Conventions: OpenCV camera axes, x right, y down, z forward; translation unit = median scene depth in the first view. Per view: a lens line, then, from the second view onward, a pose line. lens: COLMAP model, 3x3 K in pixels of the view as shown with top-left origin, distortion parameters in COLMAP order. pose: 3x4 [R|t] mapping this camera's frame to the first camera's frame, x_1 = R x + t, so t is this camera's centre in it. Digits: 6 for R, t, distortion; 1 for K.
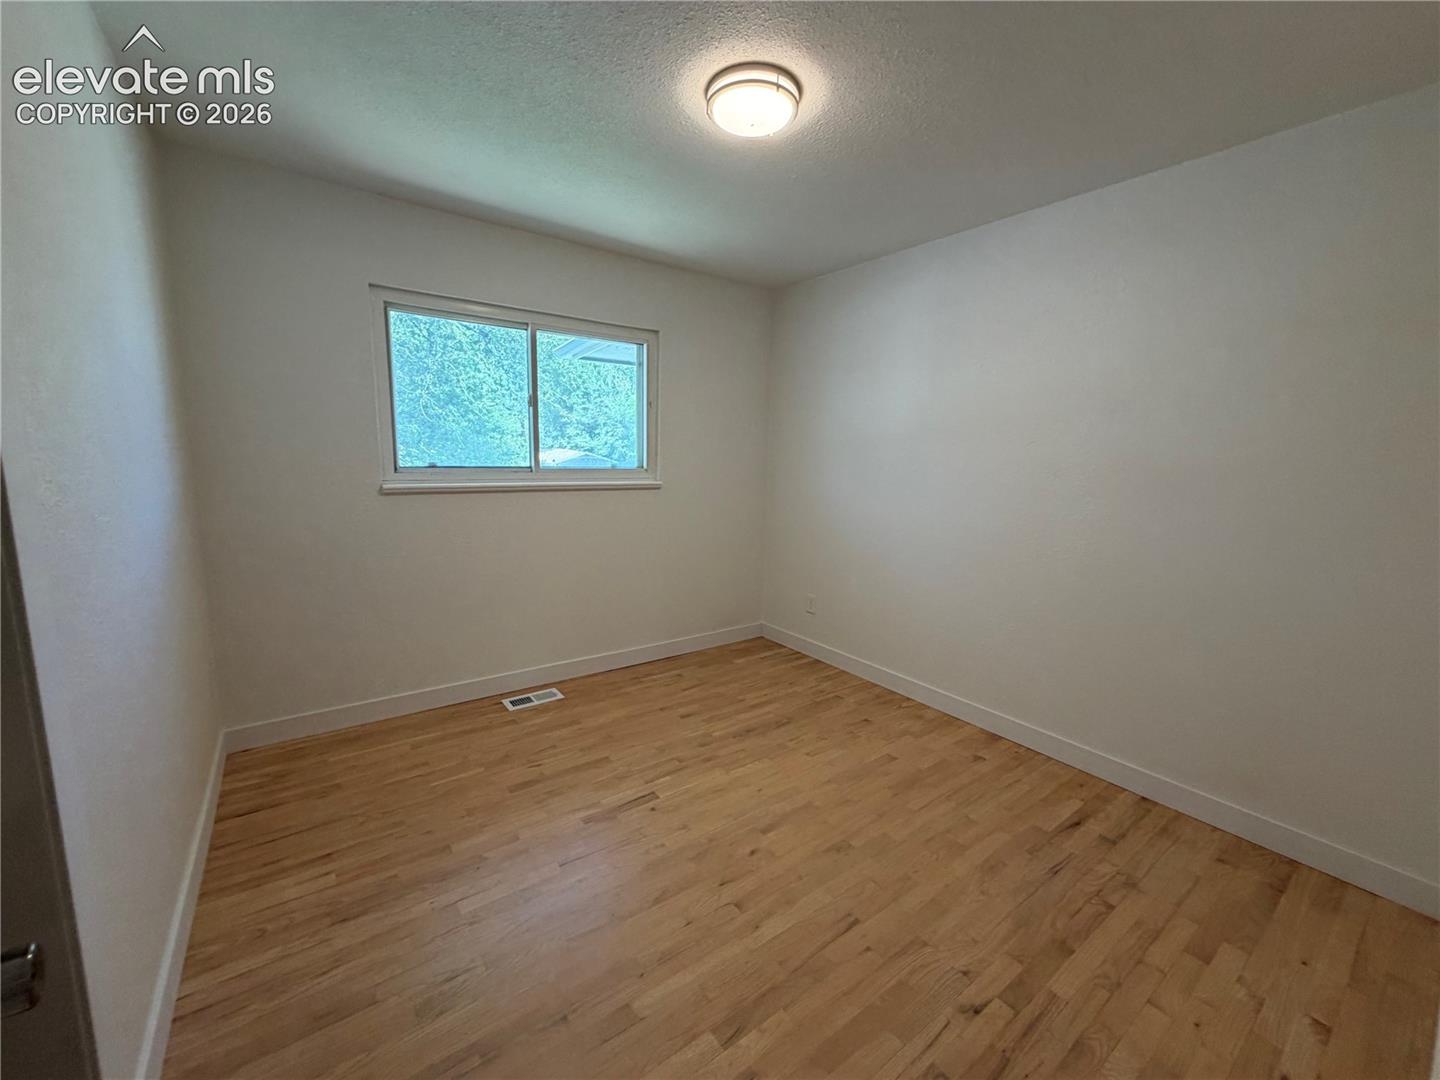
lens RADIAL K [[579.1, 0, 719.8], [0, 579.1, 539.8], [0, 0, 1]] dist [0.002055, -0.001071]
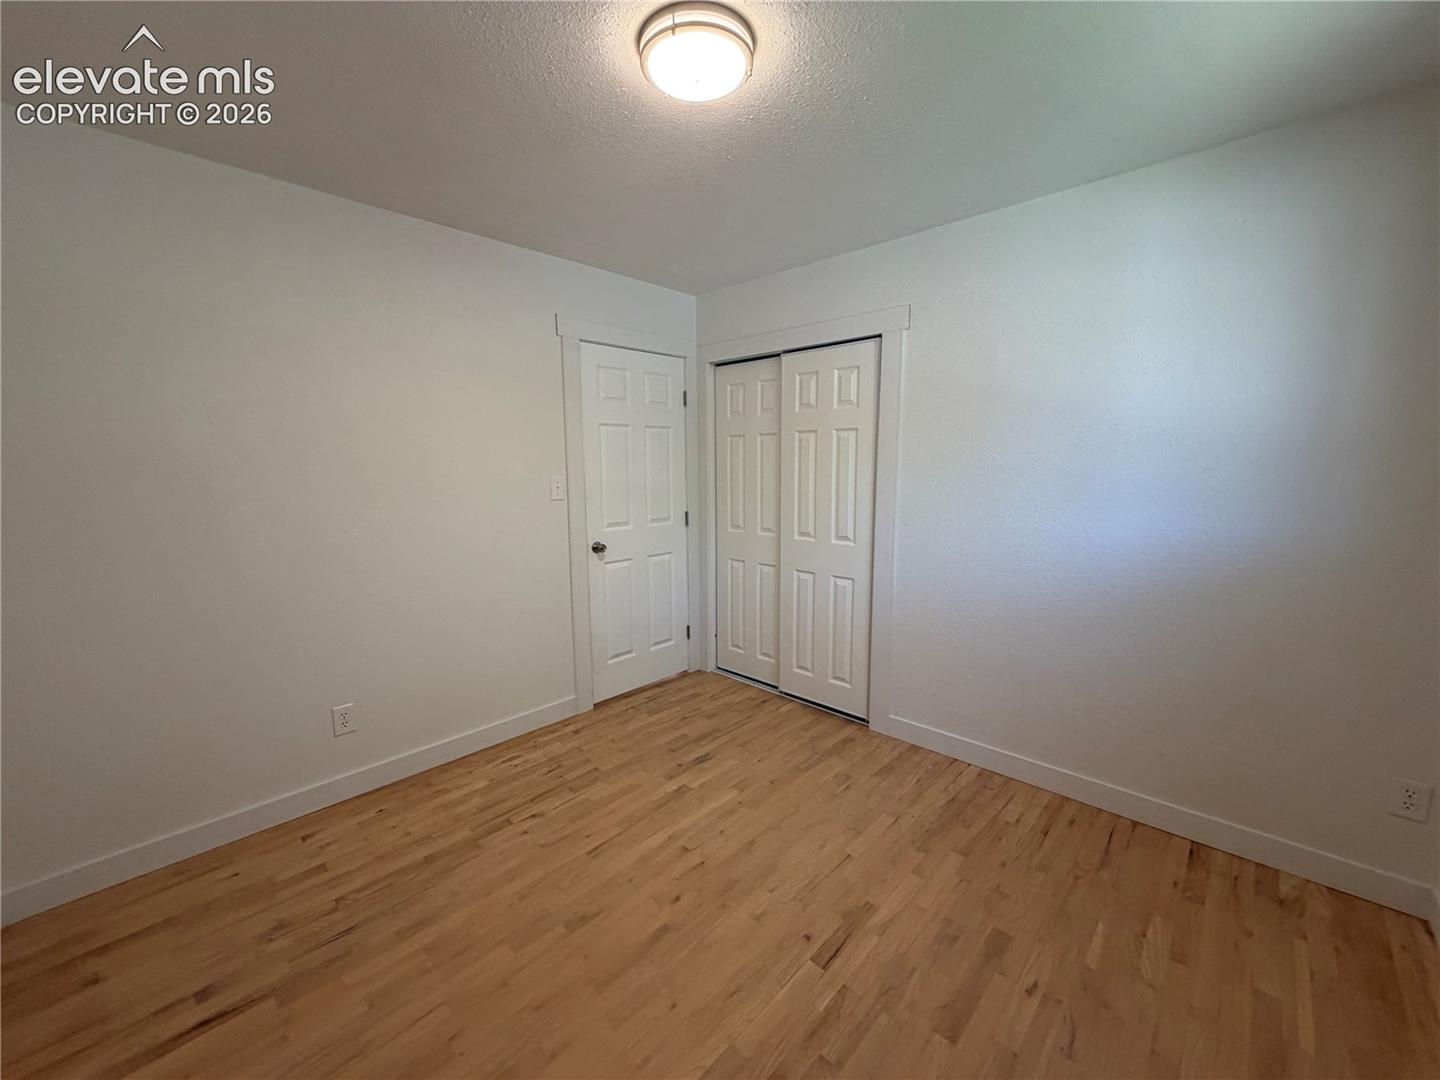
lens RADIAL K [[579.1, 0, 725.3], [0, 579.1, 542.6], [0, 0, 1]] dist [0.002055, -0.001071]
pose [[-0.981968, 0.008748, -0.188845, 0.154054], [-0.045869, 0.958054, 0.282895, -0.294775], [0.183399, 0.286456, -0.940377, 1.740694]]
